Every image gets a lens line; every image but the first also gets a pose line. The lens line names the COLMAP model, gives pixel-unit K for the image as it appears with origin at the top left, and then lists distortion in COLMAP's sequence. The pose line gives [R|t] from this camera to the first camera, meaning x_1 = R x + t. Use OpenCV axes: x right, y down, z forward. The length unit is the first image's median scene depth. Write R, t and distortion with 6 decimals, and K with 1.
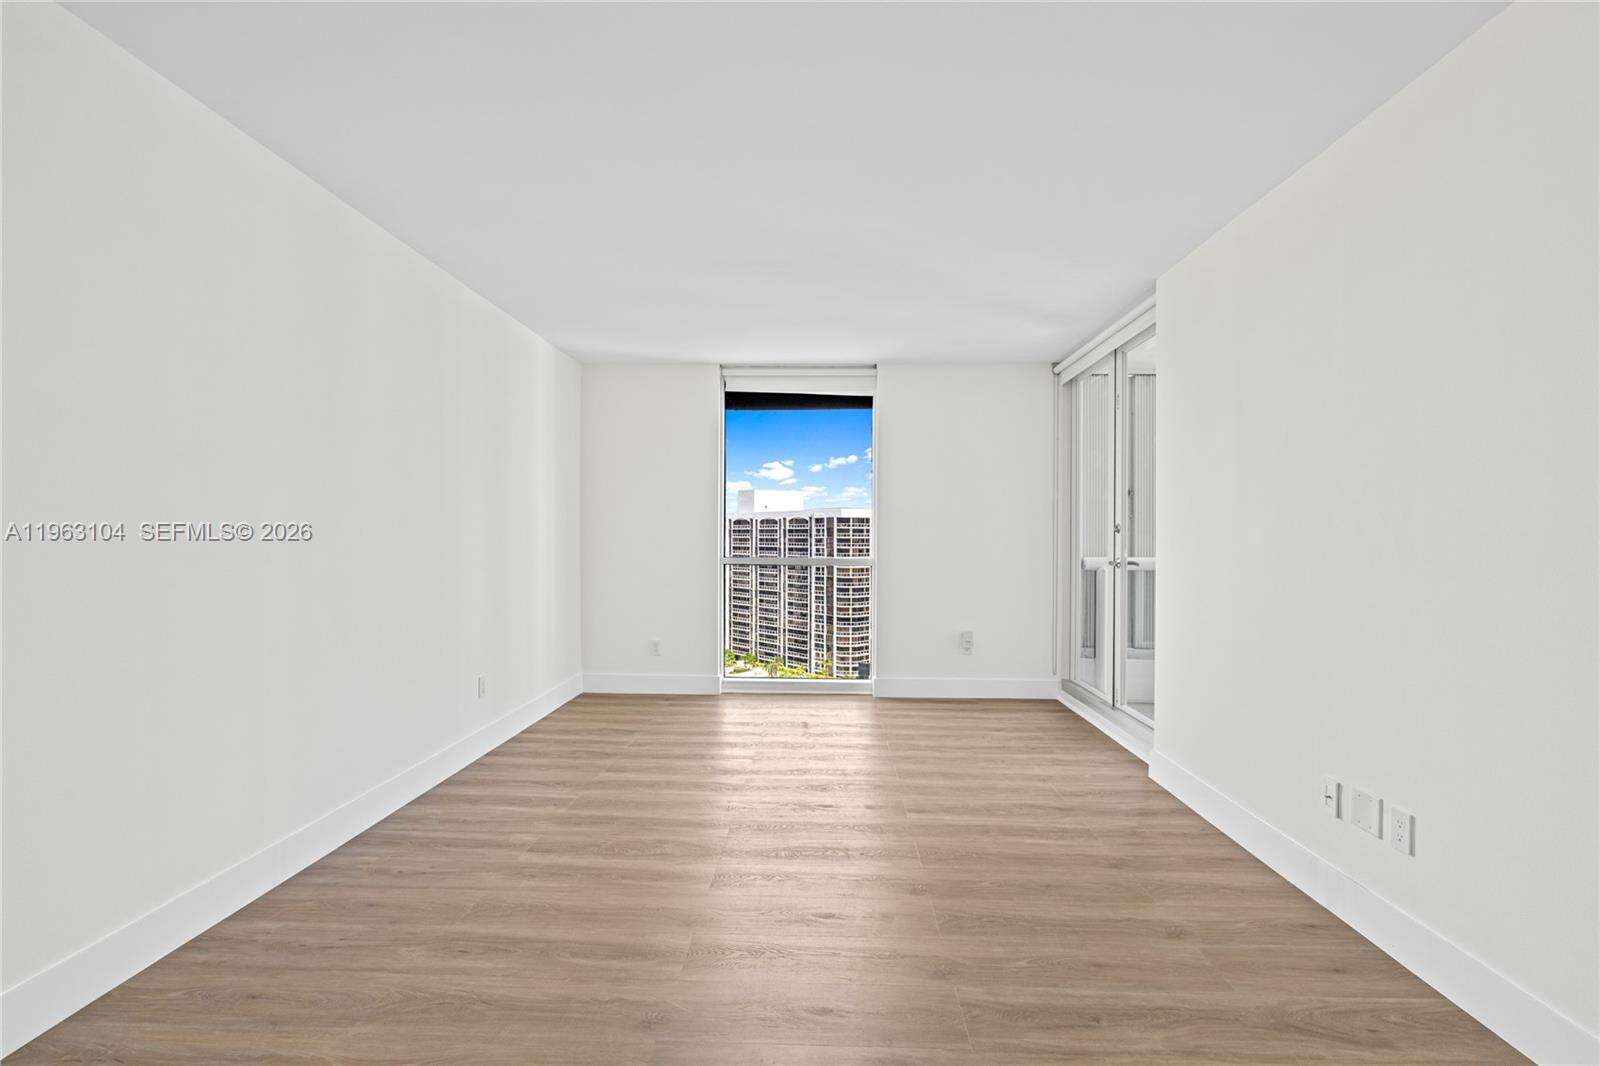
lens RADIAL K [[728.0, 0, 809.1], [0, 728.0, 548.9], [0, 0, 1]] dist [-0.010372, 0.002345]
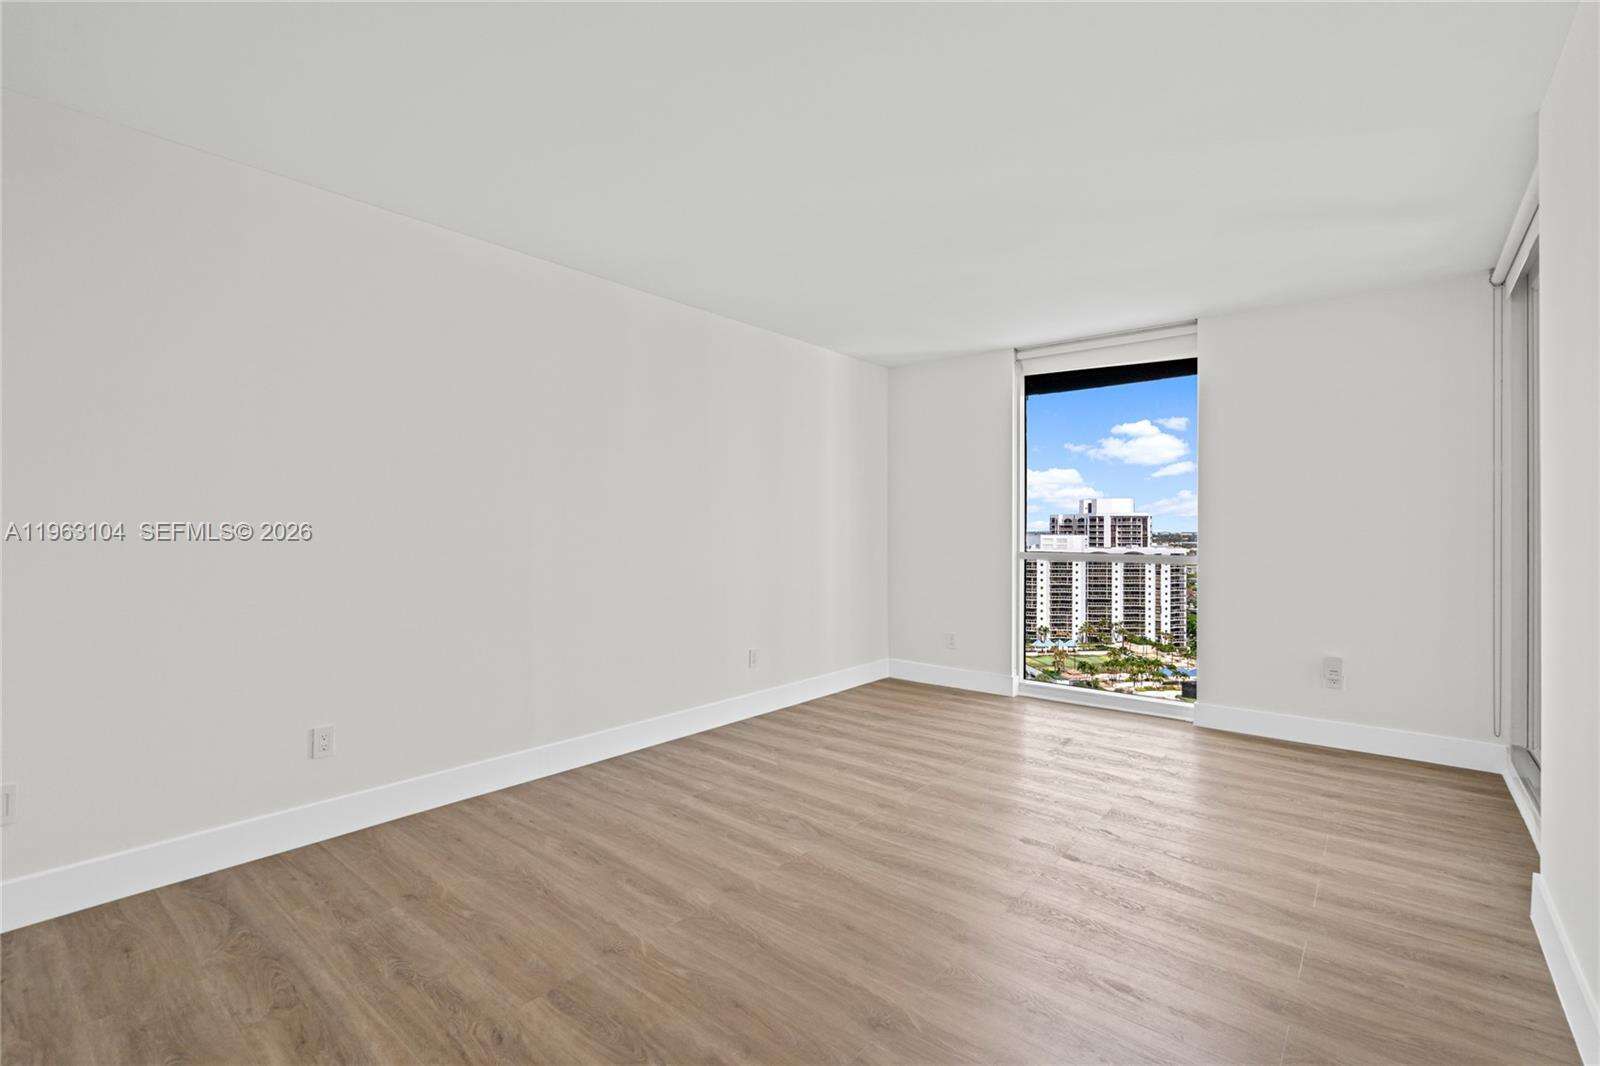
lens RADIAL K [[728.0, 0, 807.1], [0, 728.0, 519.5], [0, 0, 1]] dist [-0.010372, 0.002345]
pose [[0.785561, -0.011880, -0.618670, 0.343582], [-0.008710, 0.999504, -0.030253, 0.001809], [0.618722, 0.029155, 0.785069, 0.123679]]
